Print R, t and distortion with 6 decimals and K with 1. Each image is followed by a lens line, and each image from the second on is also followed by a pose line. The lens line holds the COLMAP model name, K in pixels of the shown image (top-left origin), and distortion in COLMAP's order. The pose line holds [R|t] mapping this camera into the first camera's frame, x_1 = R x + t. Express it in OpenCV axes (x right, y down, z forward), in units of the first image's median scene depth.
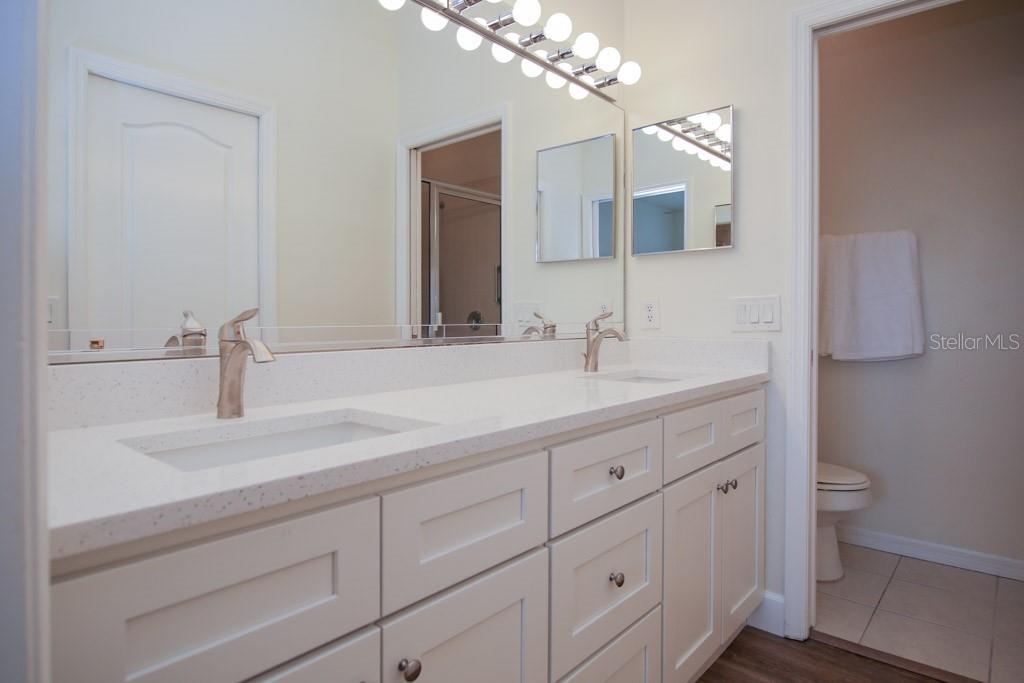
lens RADIAL K [[585.6, 0, 530.2], [0, 585.6, 316.7], [0, 0, 1]] dist [0.000471, -0.000812]
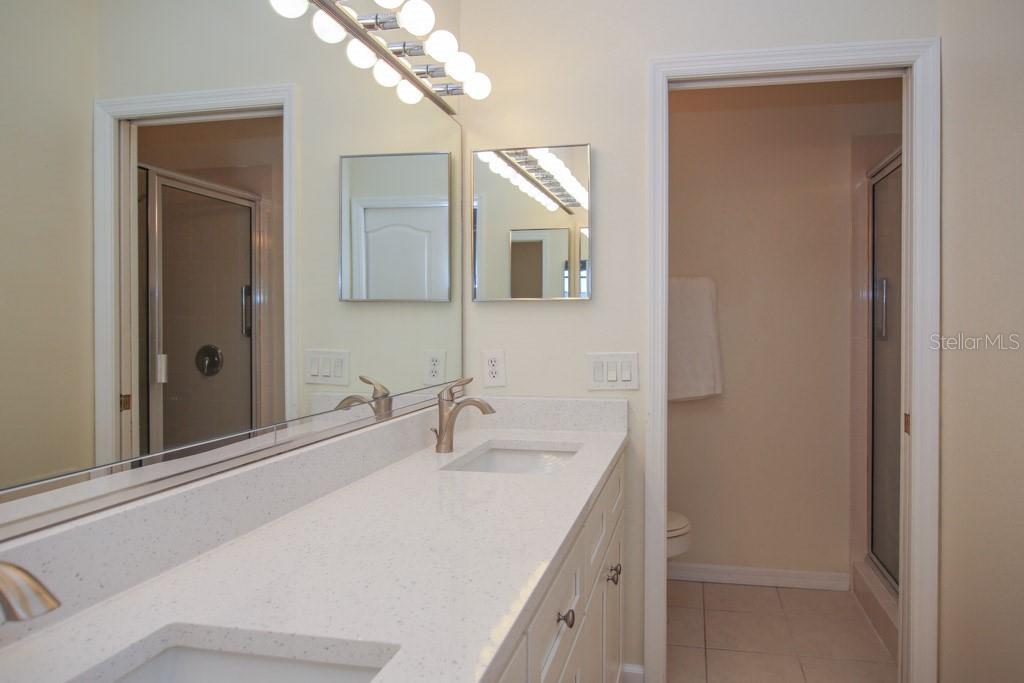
lens RADIAL K [[612.7, 0, 541.9], [0, 612.7, 310.3], [0, 0, 1]] dist [-0.003762, -0.002633]
pose [[0.868287, 0.000415, 0.496062, -0.189907], [-0.004419, 0.999966, 0.006898, -0.103144], [-0.496043, -0.008181, 0.868260, 0.195147]]
